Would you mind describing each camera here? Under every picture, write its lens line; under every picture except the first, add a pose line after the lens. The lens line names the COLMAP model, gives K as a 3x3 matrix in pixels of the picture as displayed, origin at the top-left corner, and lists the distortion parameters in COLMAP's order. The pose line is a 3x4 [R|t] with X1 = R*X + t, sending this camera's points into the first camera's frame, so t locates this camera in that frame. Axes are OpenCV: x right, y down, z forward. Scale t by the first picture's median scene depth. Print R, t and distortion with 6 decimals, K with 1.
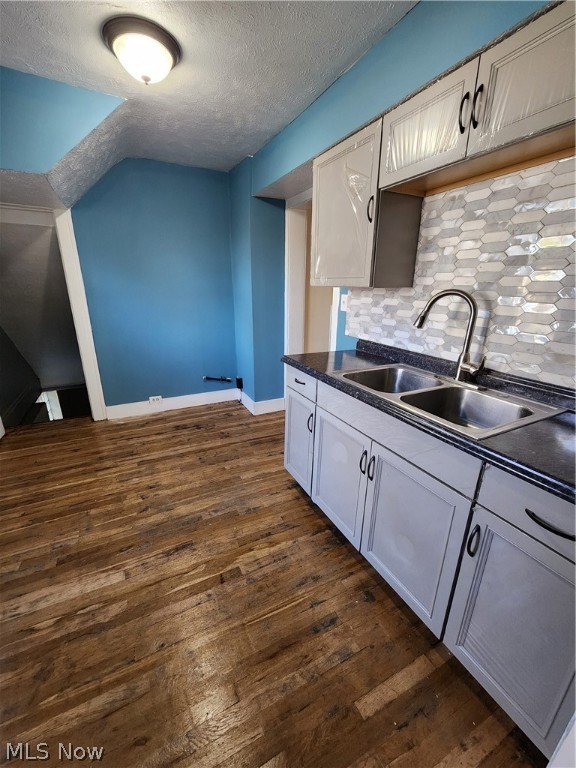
lens RADIAL K [[314.6, 0, 282.1], [0, 314.6, 384.1], [0, 0, 1]] dist [0.000334, 0.000080]
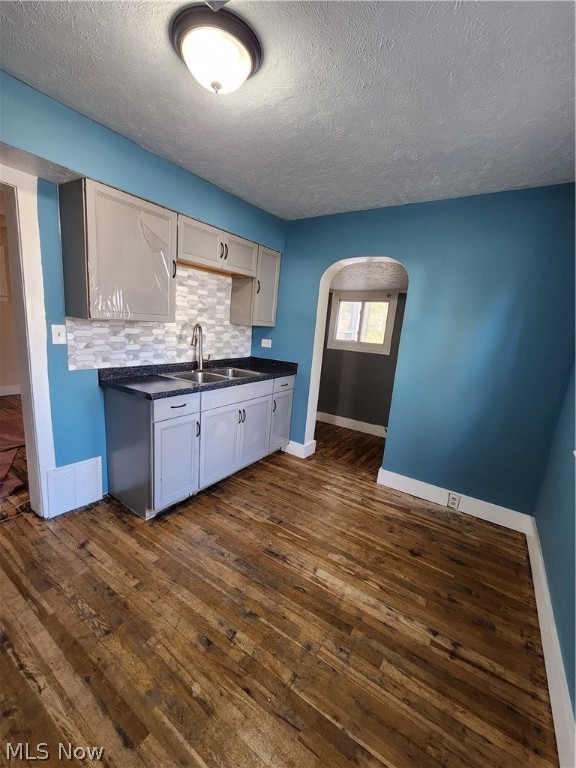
lens RADIAL K [[314.6, 0, 285.0], [0, 314.6, 384.7], [0, 0, 1]] dist [0.000334, 0.000080]
pose [[-0.496260, -0.213425, 0.841532, -1.049691], [0.190438, 0.918945, 0.345361, -0.389014], [-0.847030, 0.331648, -0.415391, 1.104386]]
